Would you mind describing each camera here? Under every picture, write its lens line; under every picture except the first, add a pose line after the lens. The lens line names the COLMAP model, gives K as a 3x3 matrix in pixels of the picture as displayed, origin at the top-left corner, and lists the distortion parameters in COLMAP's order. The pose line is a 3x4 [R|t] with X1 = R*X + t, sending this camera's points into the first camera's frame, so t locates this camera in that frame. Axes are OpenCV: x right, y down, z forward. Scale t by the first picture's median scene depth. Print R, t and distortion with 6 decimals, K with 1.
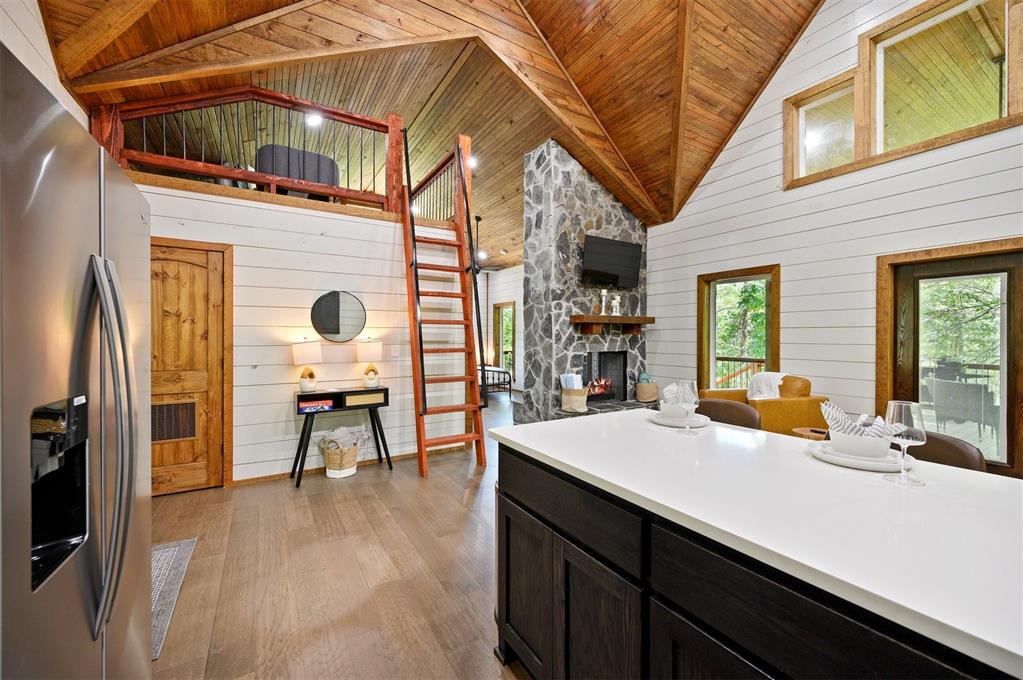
lens RADIAL K [[405.4, 0, 512.9], [0, 405.4, 340.7], [0, 0, 1]] dist [0.000458, 0.000097]
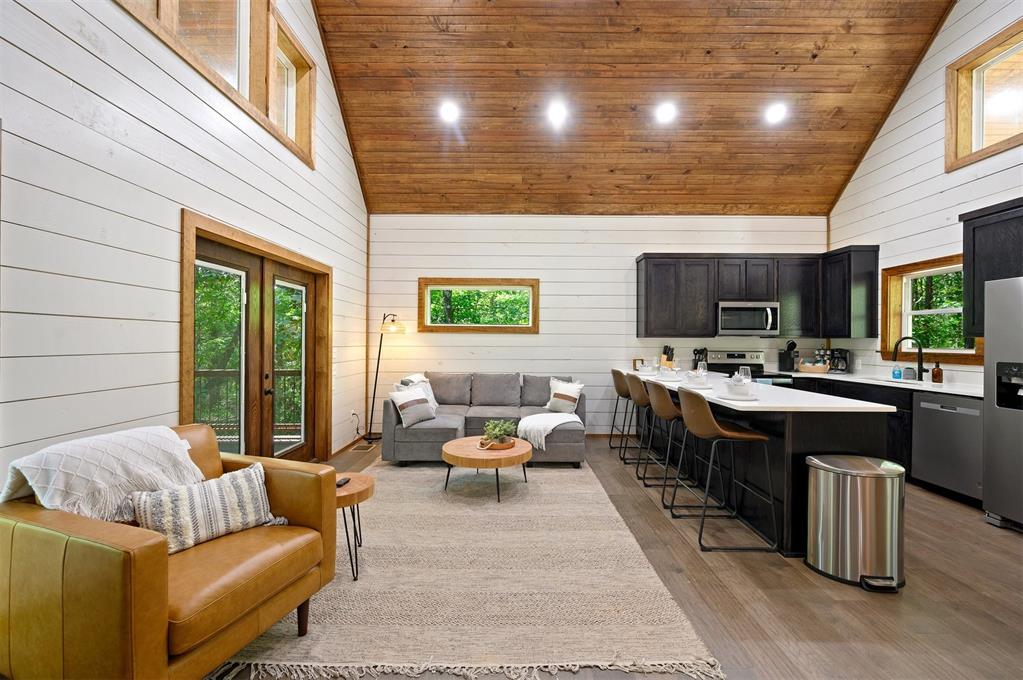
lens RADIAL K [[405.4, 0, 512.9], [0, 405.4, 340.7], [0, 0, 1]] dist [0.000458, 0.000097]
pose [[-0.849521, -0.004287, 0.527537, 0.103608], [-0.000859, 0.999977, 0.006744, -0.007949], [-0.527553, 0.005277, -0.849506, 0.888851]]
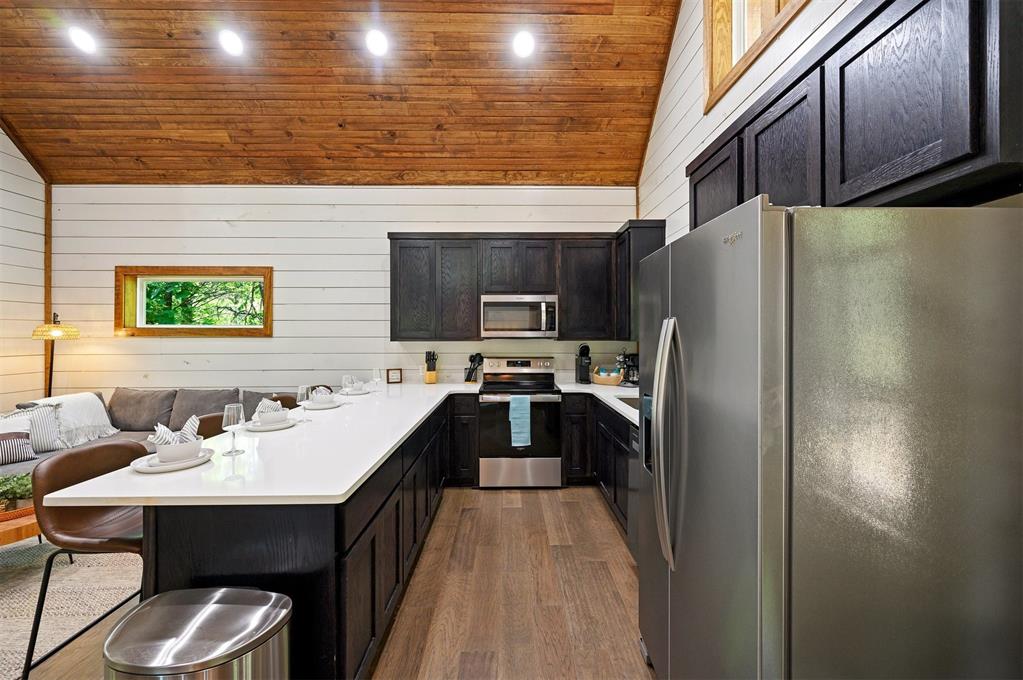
lens RADIAL K [[406.7, 0, 513.8], [0, 406.7, 334.1], [0, 0, 1]] dist [0.000212, -0.000062]
pose [[-0.860025, 0.002347, 0.510247, -0.218782], [0.007151, 0.999947, 0.007453, -0.026380], [-0.510202, 0.010059, -0.859996, 0.449746]]
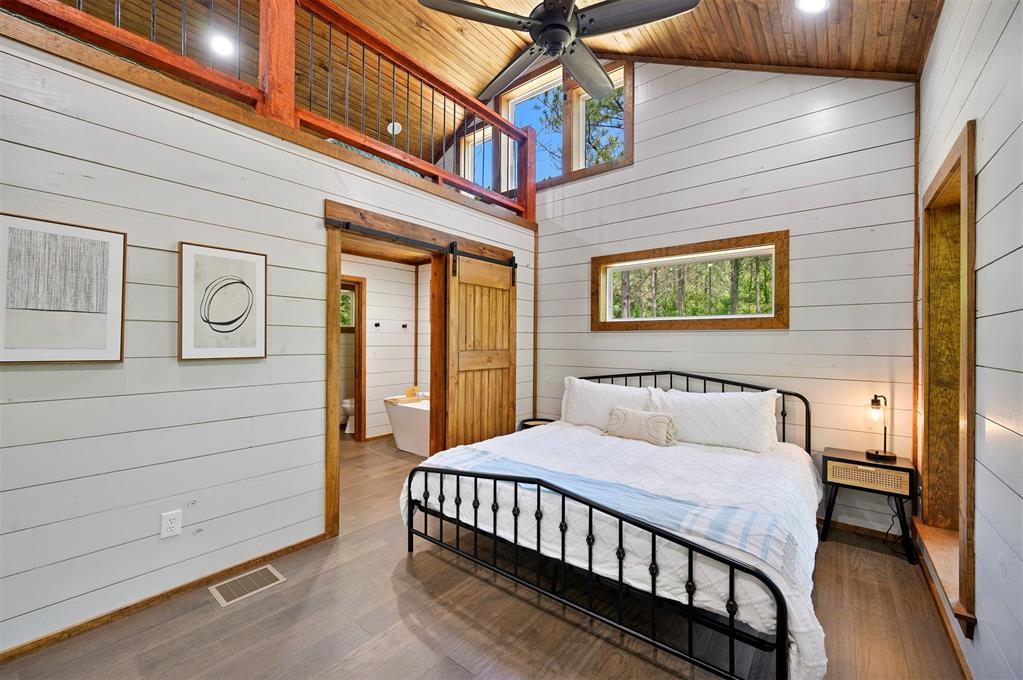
lens RADIAL K [[405.4, 0, 512.9], [0, 405.4, 340.7], [0, 0, 1]] dist [0.000458, 0.000097]
pose [[0.338400, 0.001415, -0.941001, 0.160240], [-0.015750, 0.999867, -0.004160, -0.014916], [0.940871, 0.016228, 0.338377, 1.341907]]
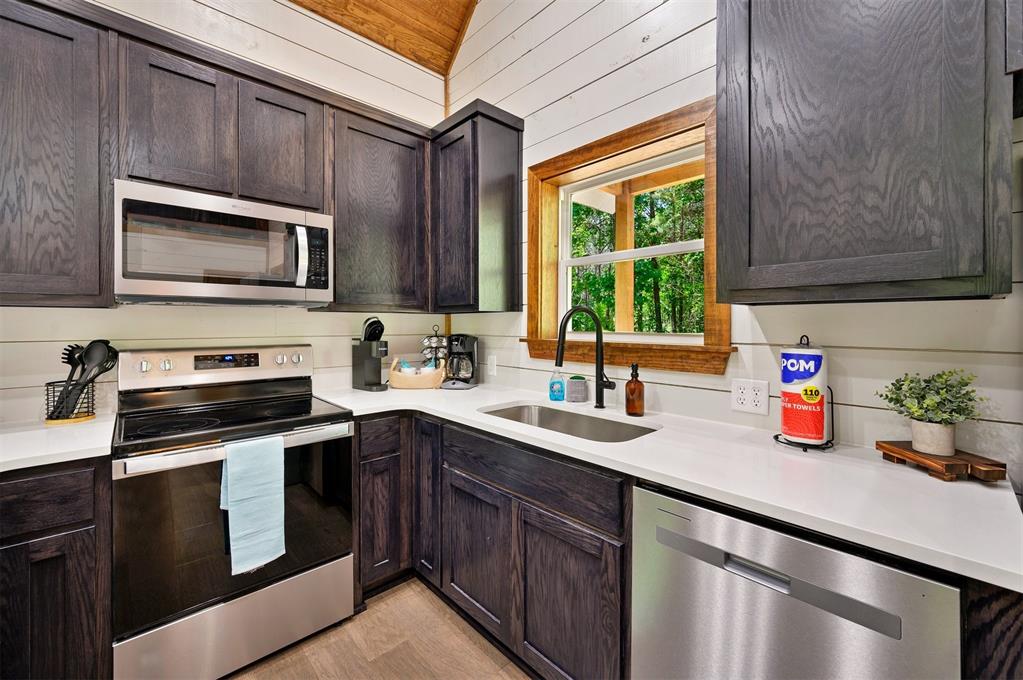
lens RADIAL K [[409.4, 0, 512.7], [0, 409.4, 325.2], [0, 0, 1]] dist [0.000350, 0.000098]
pose [[-0.980275, 0.001433, -0.197633, -0.004986], [-0.001372, 0.999900, 0.014052, -0.000618], [0.197633, 0.014046, -0.980175, 0.175177]]
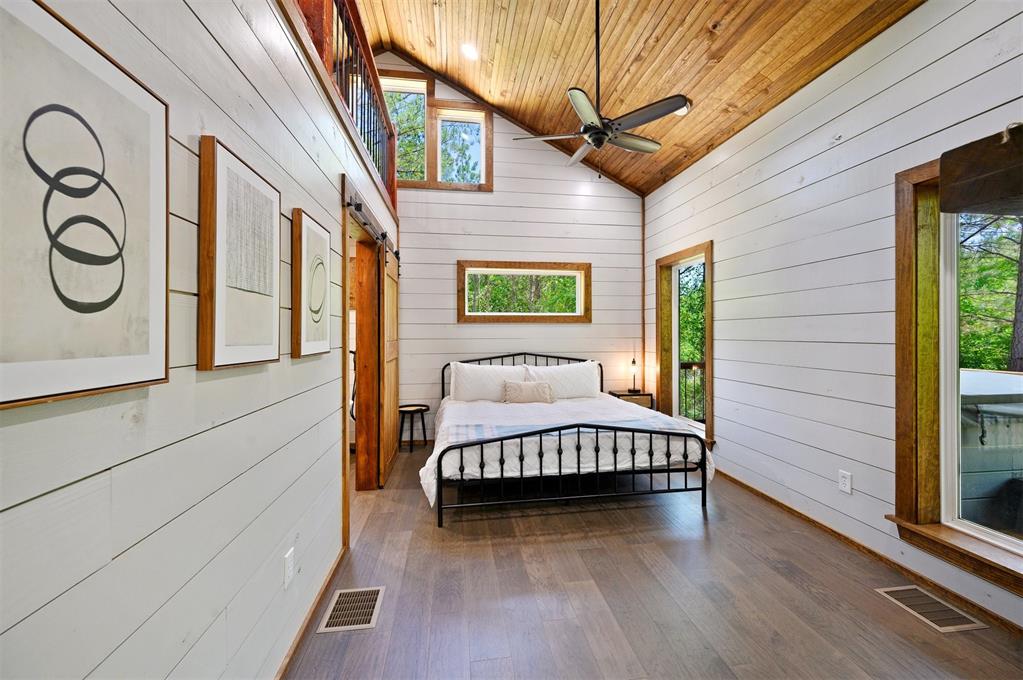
lens RADIAL K [[406.7, 0, 513.8], [0, 406.7, 334.1], [0, 0, 1]] dist [0.000212, -0.000062]
pose [[0.919839, -0.000267, -0.392296, -0.030734], [-0.001354, 0.999992, -0.003857, -0.010360], [0.392294, 0.004079, 0.919831, 0.974375]]
